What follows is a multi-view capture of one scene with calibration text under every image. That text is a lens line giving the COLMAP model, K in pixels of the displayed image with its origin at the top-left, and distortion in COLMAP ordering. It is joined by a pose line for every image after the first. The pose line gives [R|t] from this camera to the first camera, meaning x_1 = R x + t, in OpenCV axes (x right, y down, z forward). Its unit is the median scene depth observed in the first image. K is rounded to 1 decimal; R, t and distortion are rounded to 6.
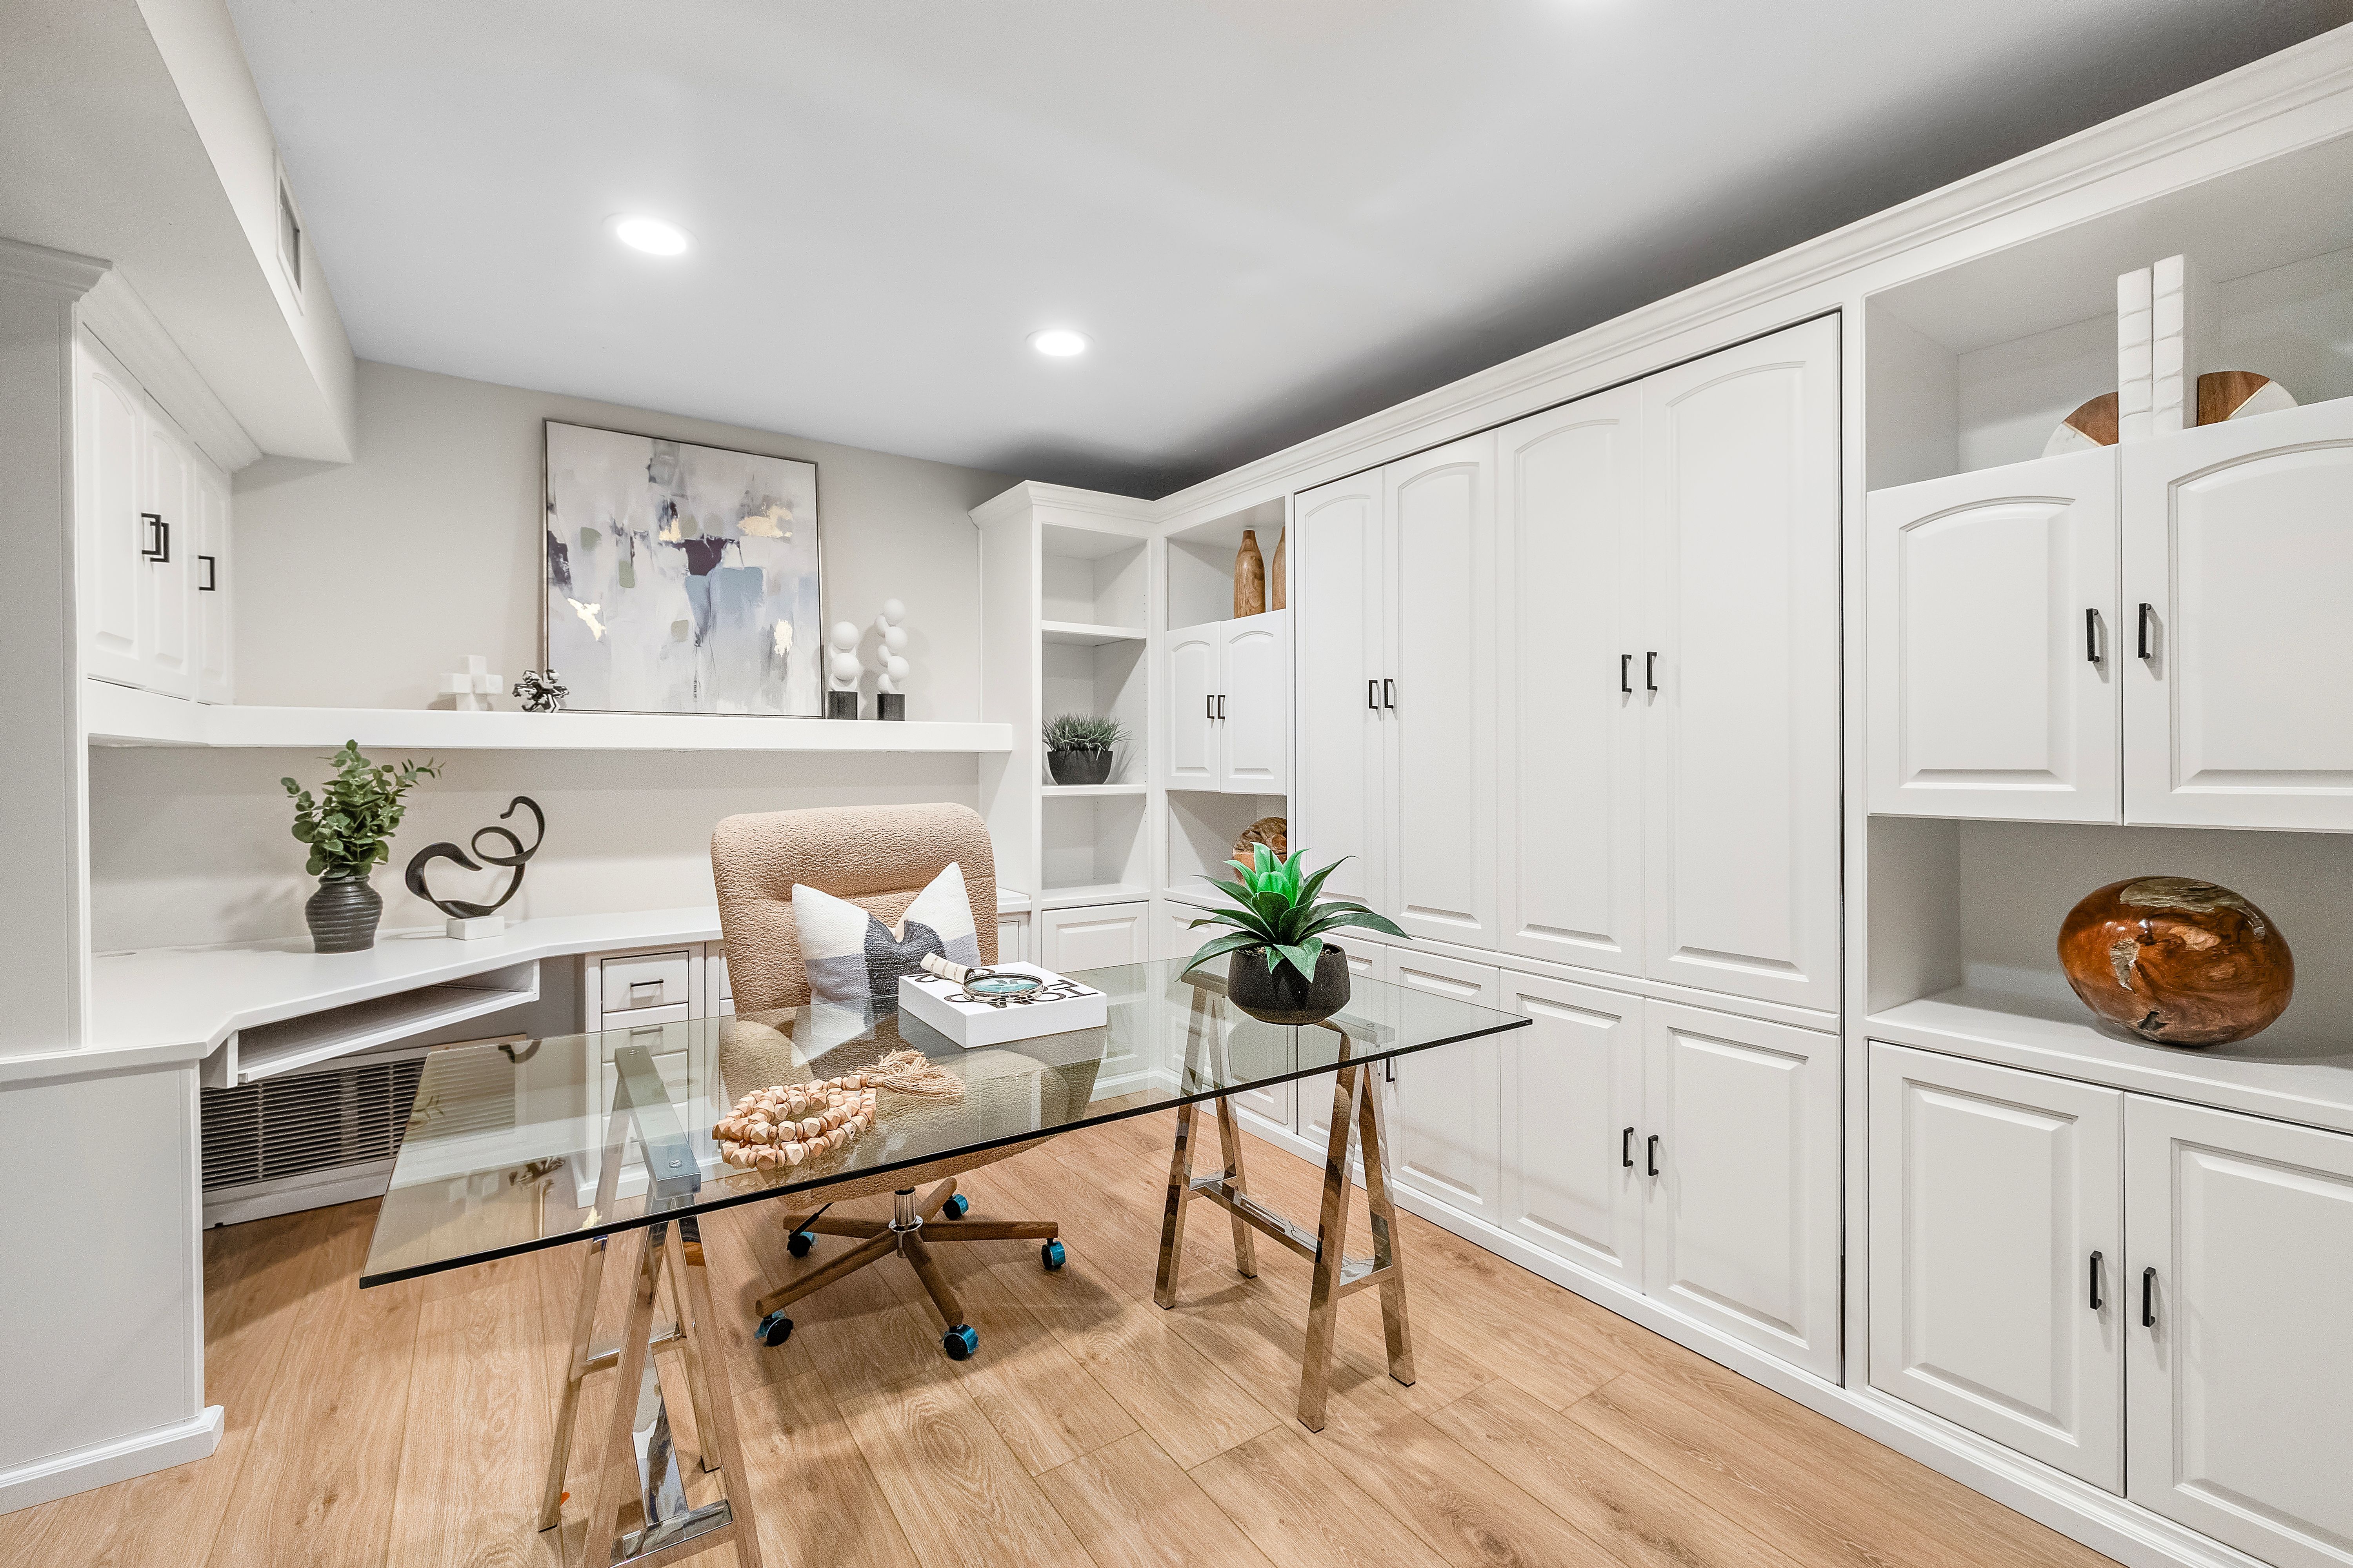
lens RADIAL K [[988.7, 0, 1178.6], [0, 988.7, 765.5], [0, 0, 1]] dist [-0.000513, 0.000113]
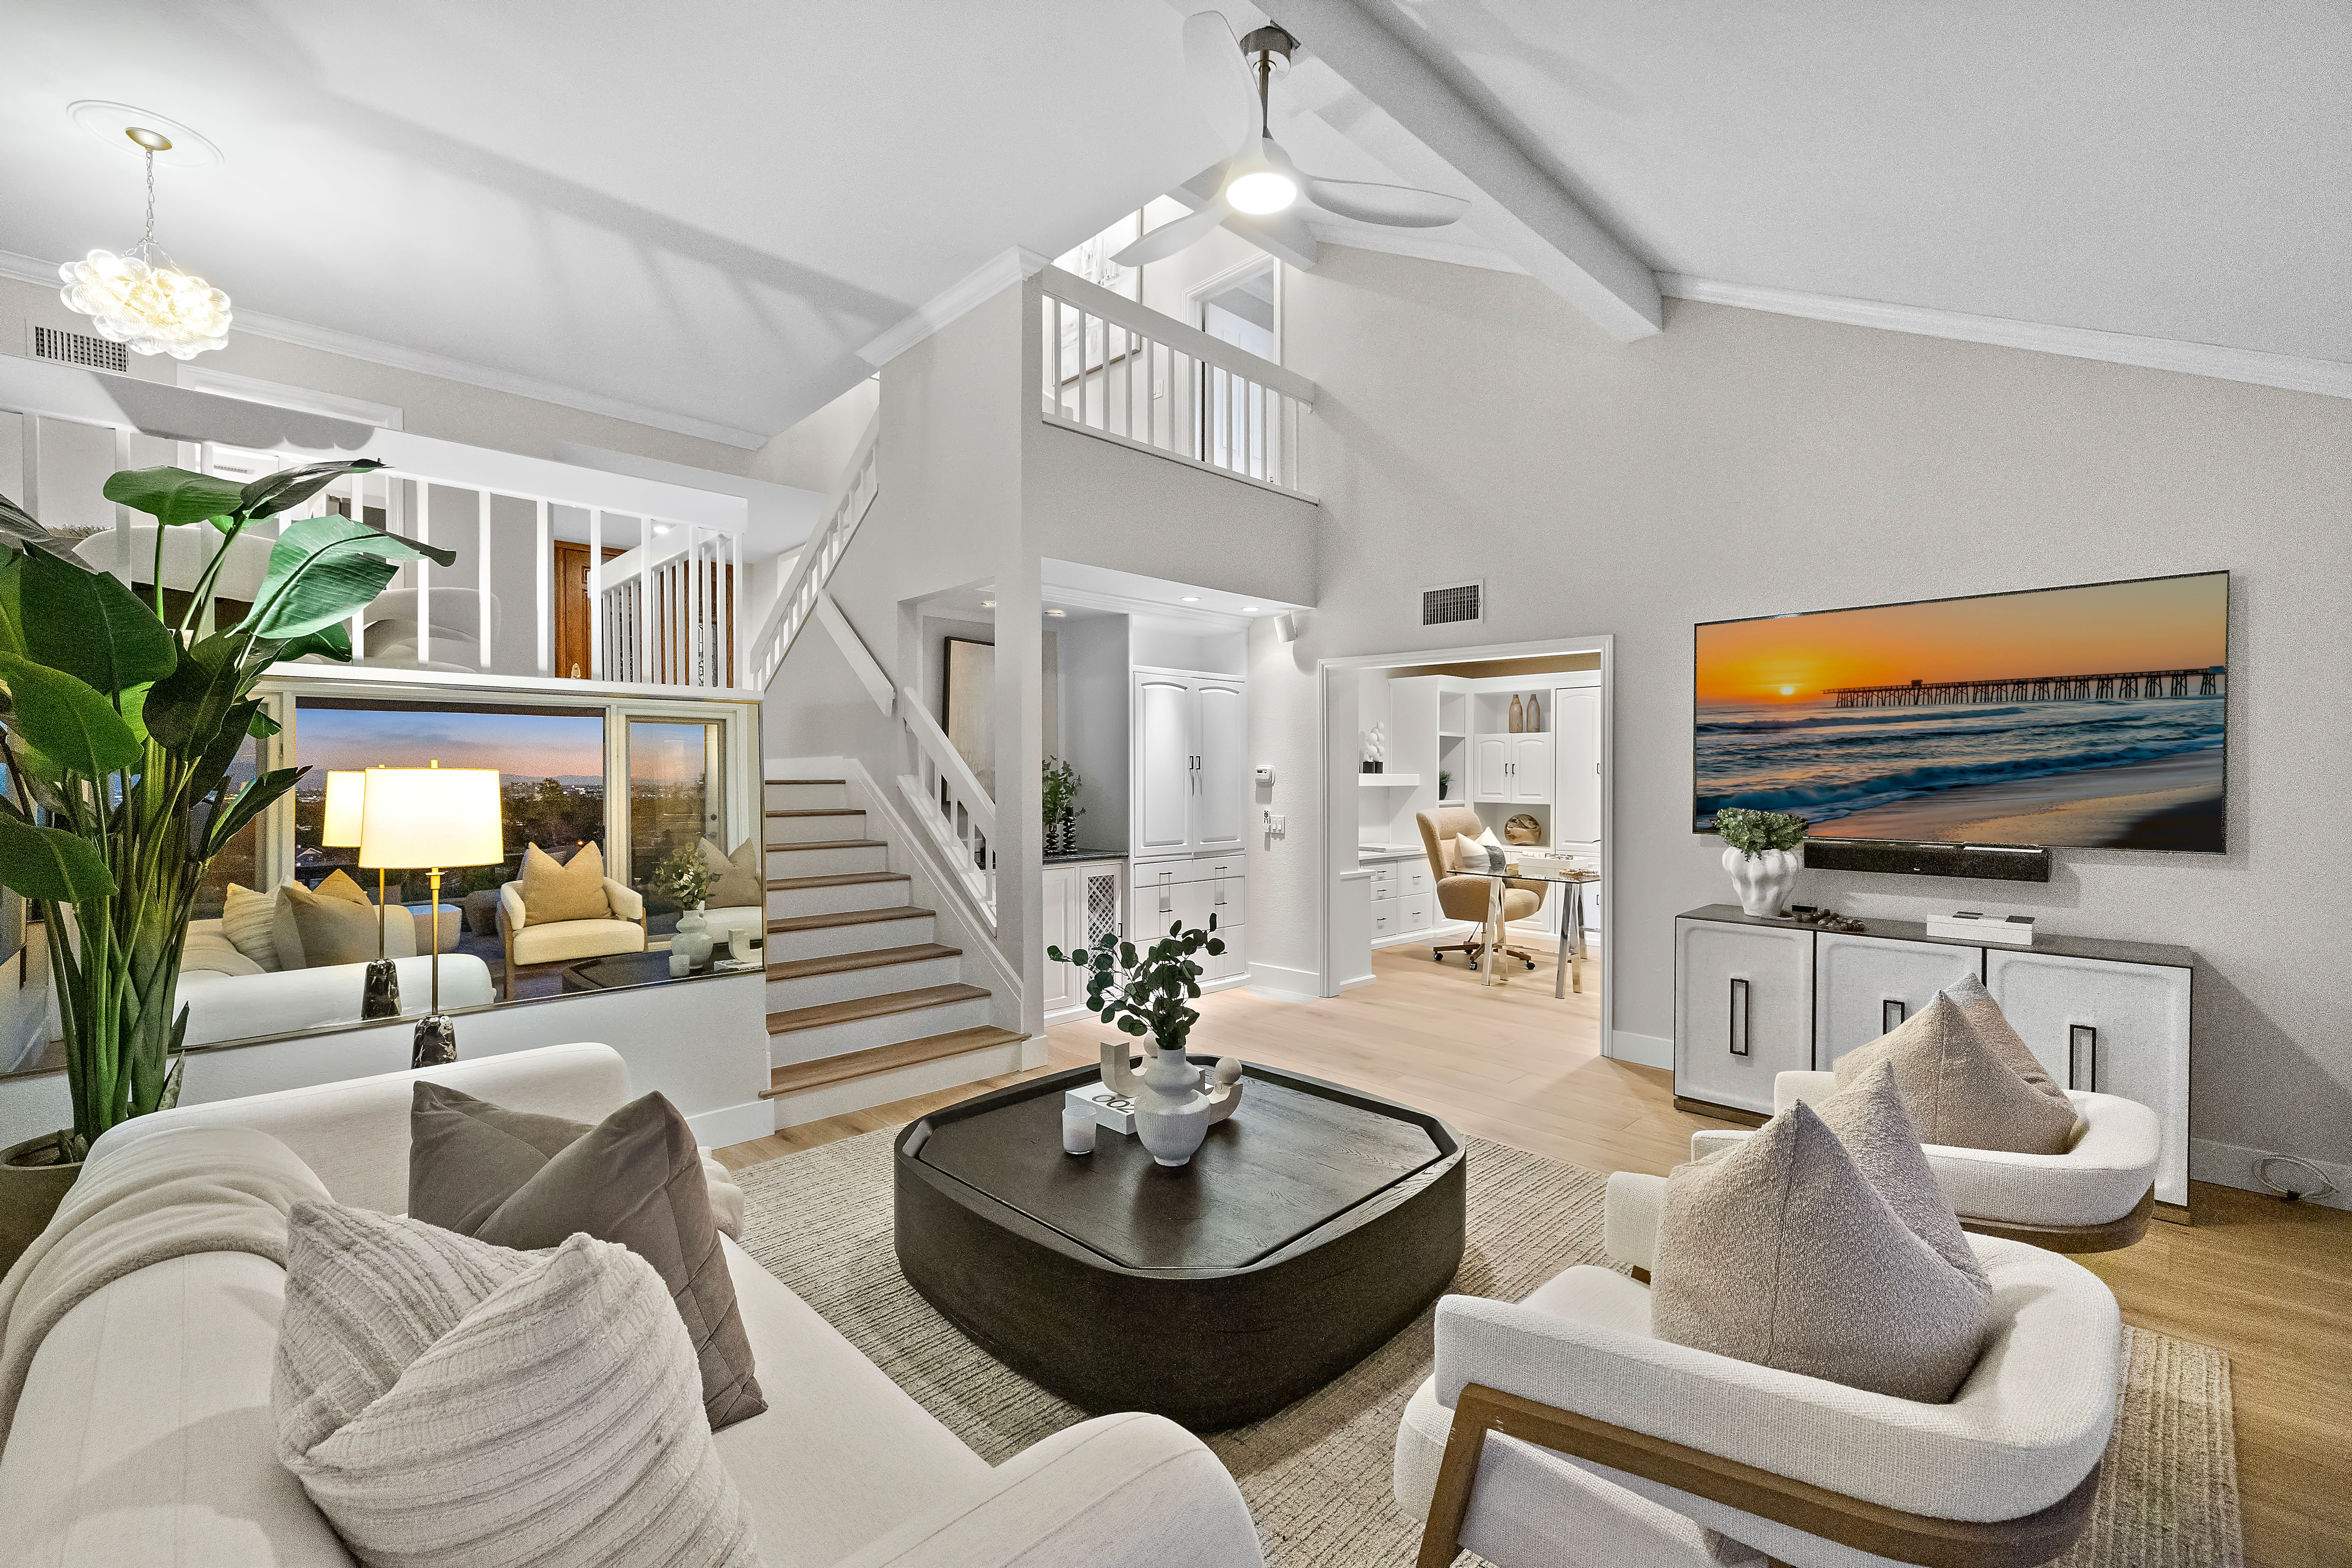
lens RADIAL K [[993.7, 0, 1183.2], [0, 993.7, 795.9], [0, 0, 1]] dist [0.000801, 0.000588]
pose [[0.983268, -0.002265, 0.182149, -1.287232], [0.000013, 0.999924, 0.012362, -0.022118], [-0.182163, -0.012153, 0.983193, -1.359156]]
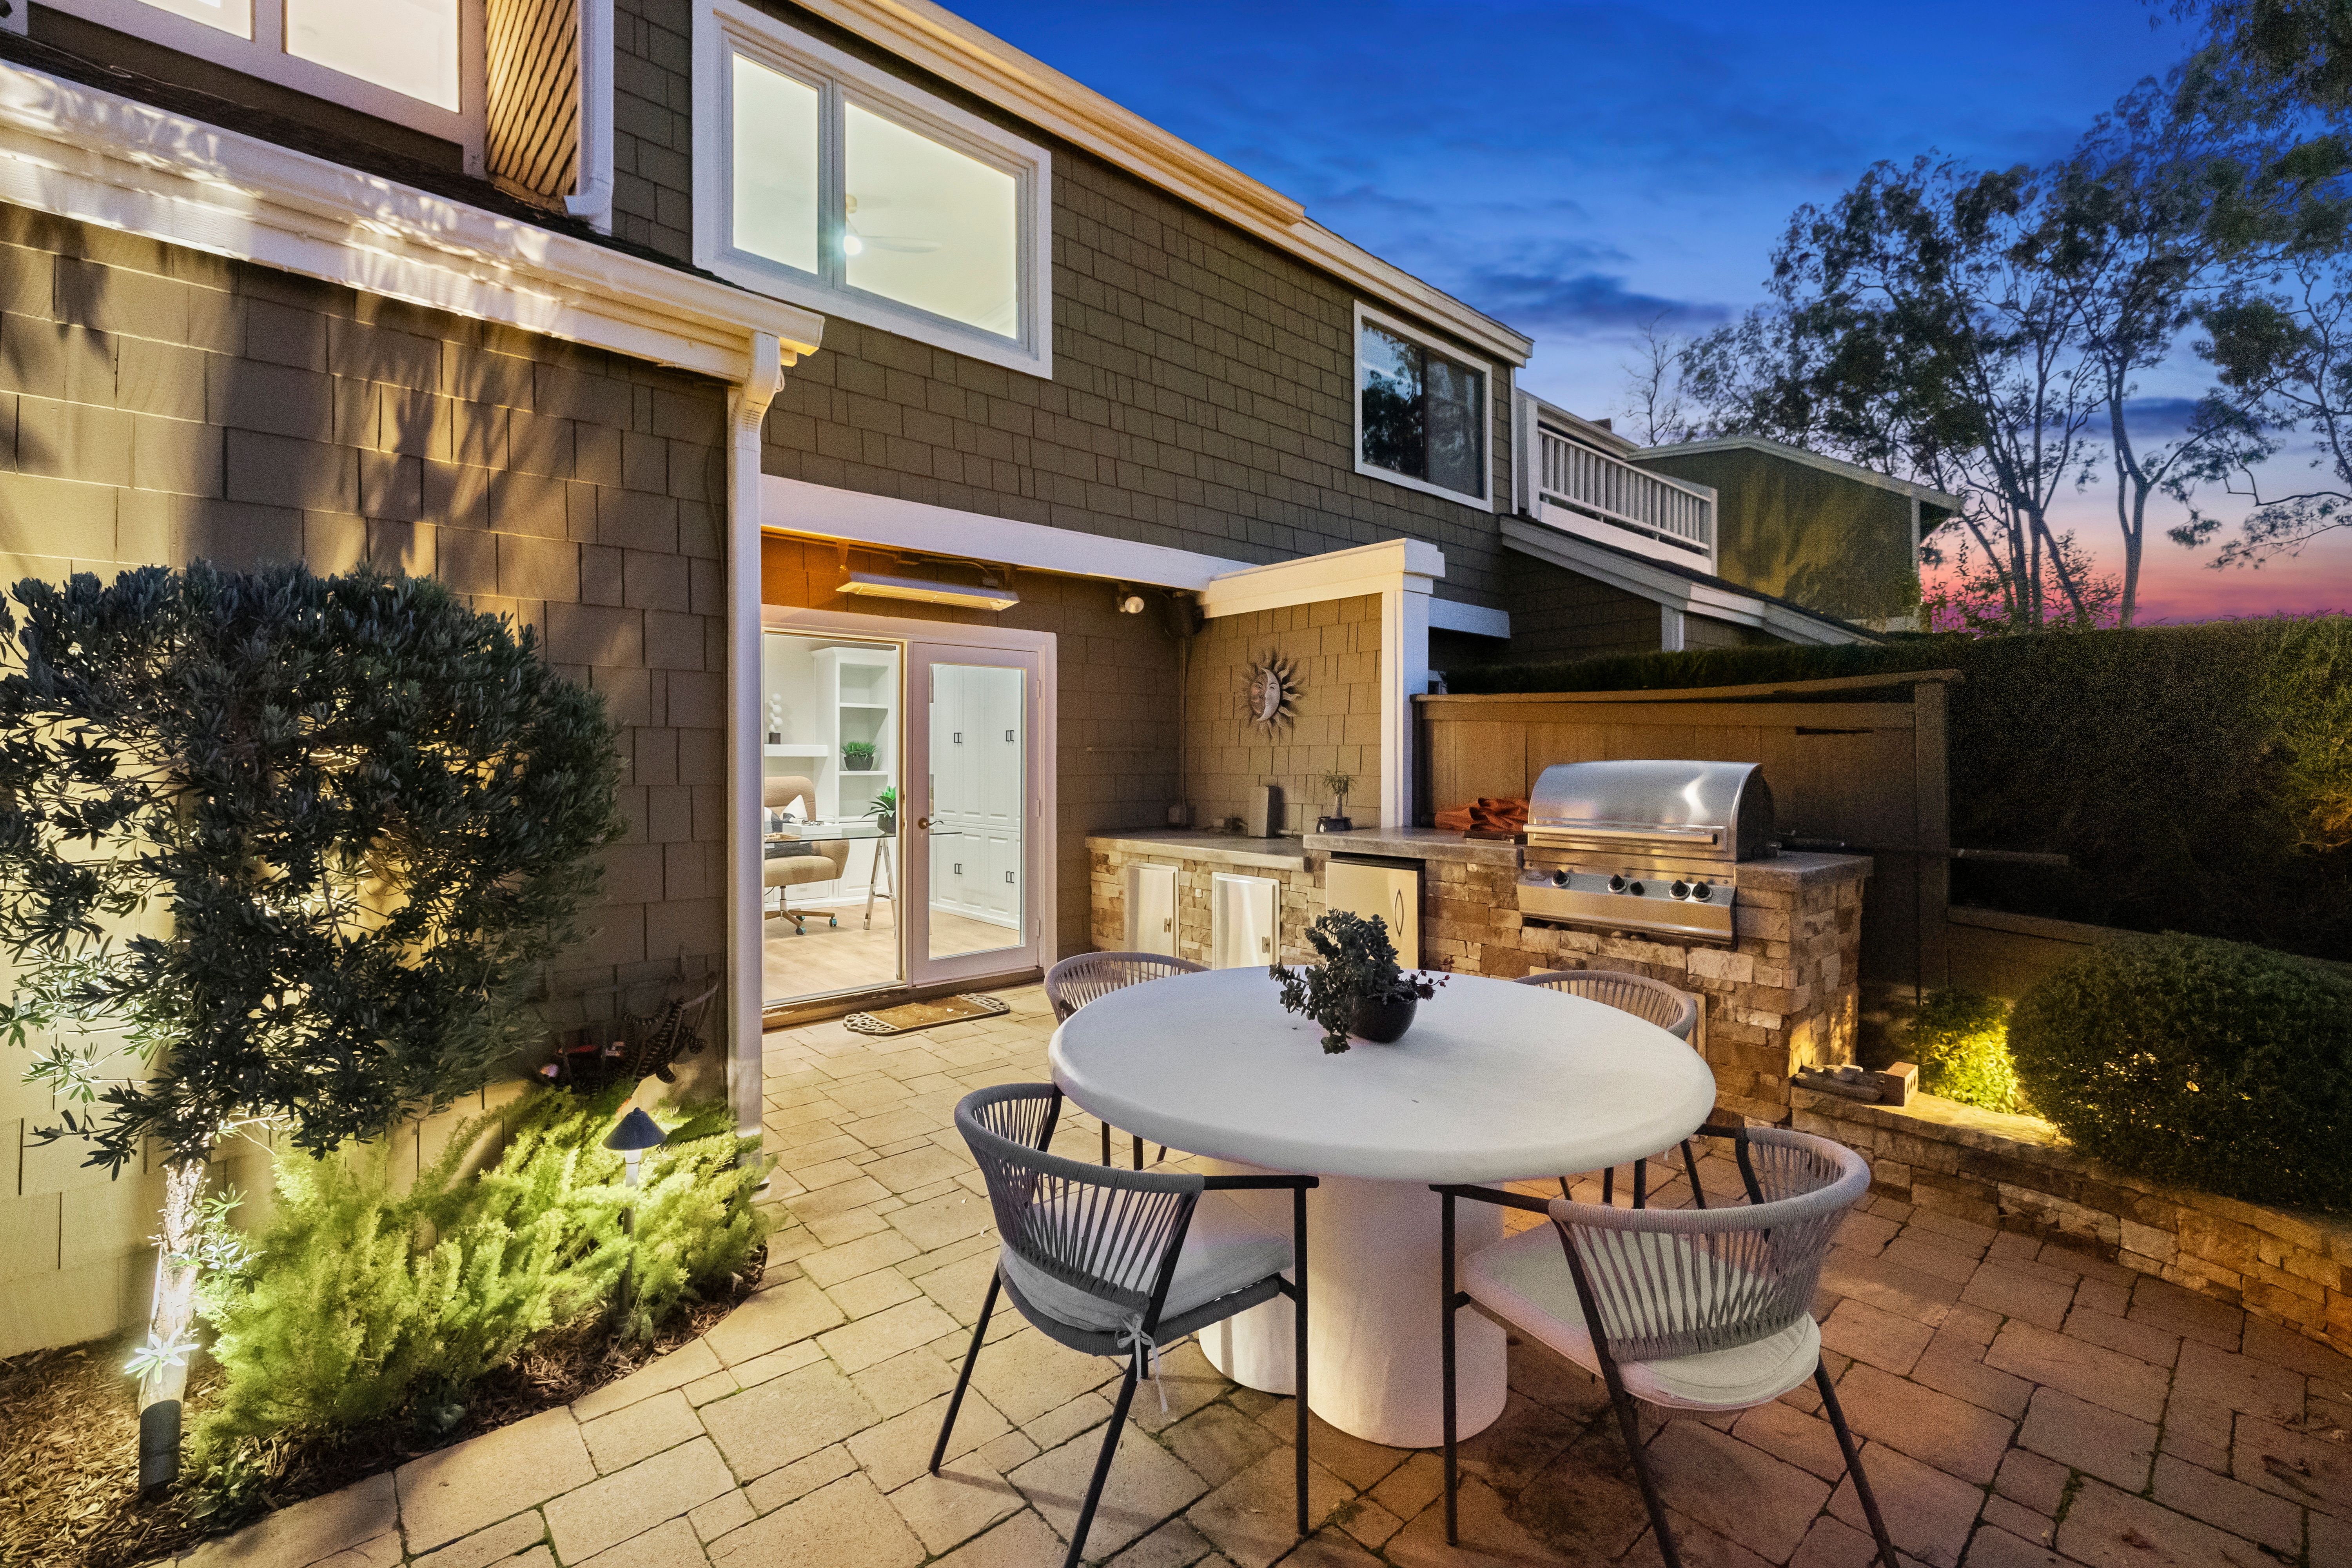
lens RADIAL K [[1002.5, 0, 1177.2], [0, 1002.5, 750.9], [0, 0, 1]] dist [-0.001741, -0.000262]
pose [[0.991446, 0.003692, 0.130467, 0.395218], [-0.002303, 0.999939, -0.010800, -0.004184], [-0.130499, 0.010407, 0.991394, -1.682566]]
